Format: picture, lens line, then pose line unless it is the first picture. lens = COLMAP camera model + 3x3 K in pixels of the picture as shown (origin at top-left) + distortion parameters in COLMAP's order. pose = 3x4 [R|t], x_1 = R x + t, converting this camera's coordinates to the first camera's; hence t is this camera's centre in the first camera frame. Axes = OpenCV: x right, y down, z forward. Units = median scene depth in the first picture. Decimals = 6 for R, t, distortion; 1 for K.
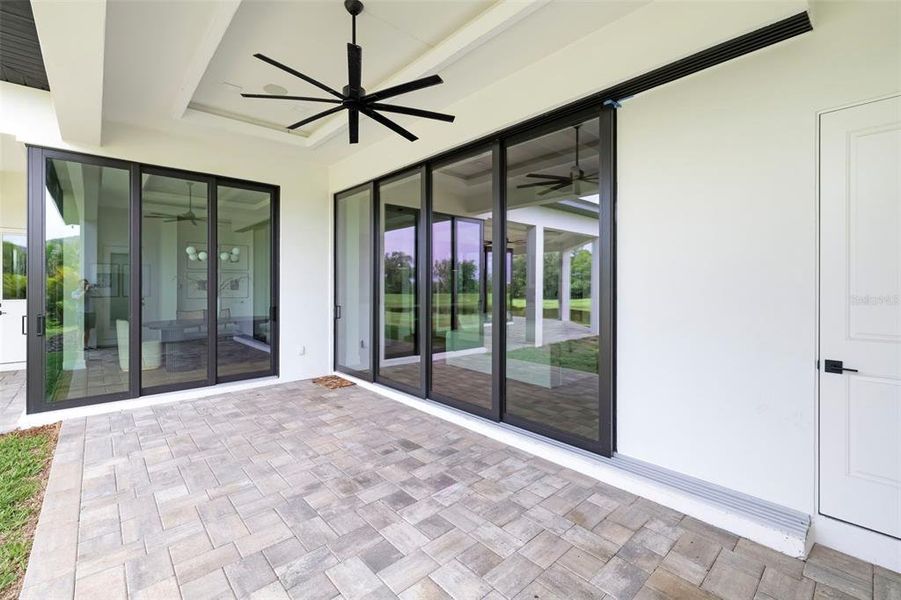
lens RADIAL K [[387.8, 0, 454.1], [0, 387.8, 292.2], [0, 0, 1]] dist [0.002943, -0.000153]
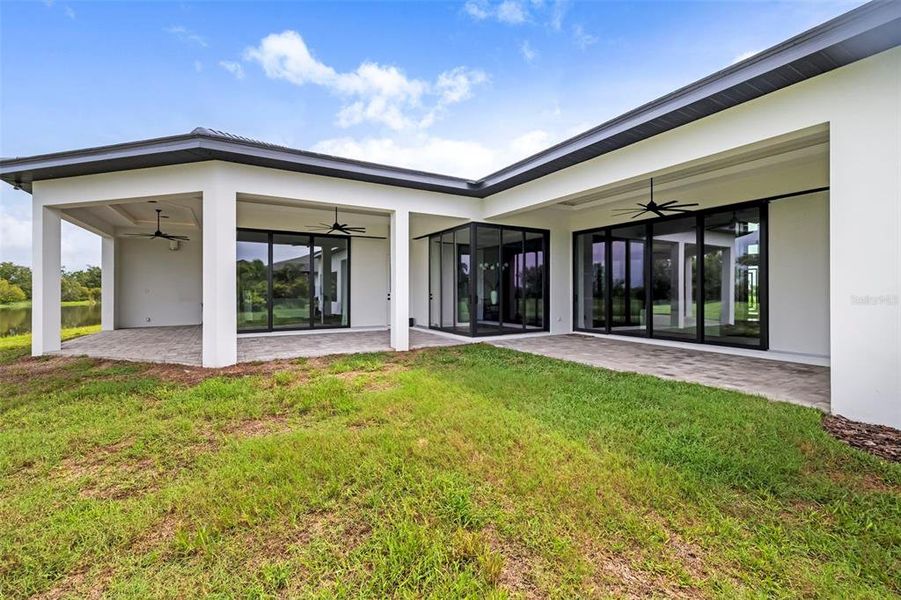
lens RADIAL K [[387.8, 0, 446.3], [0, 387.8, 296.5], [0, 0, 1]] dist [0.002943, -0.000153]
pose [[0.977400, 0.002807, -0.211379, -0.502820], [-0.002957, 0.999996, -0.000395, 0.045060], [0.211376, 0.001011, 0.977404, -0.868284]]
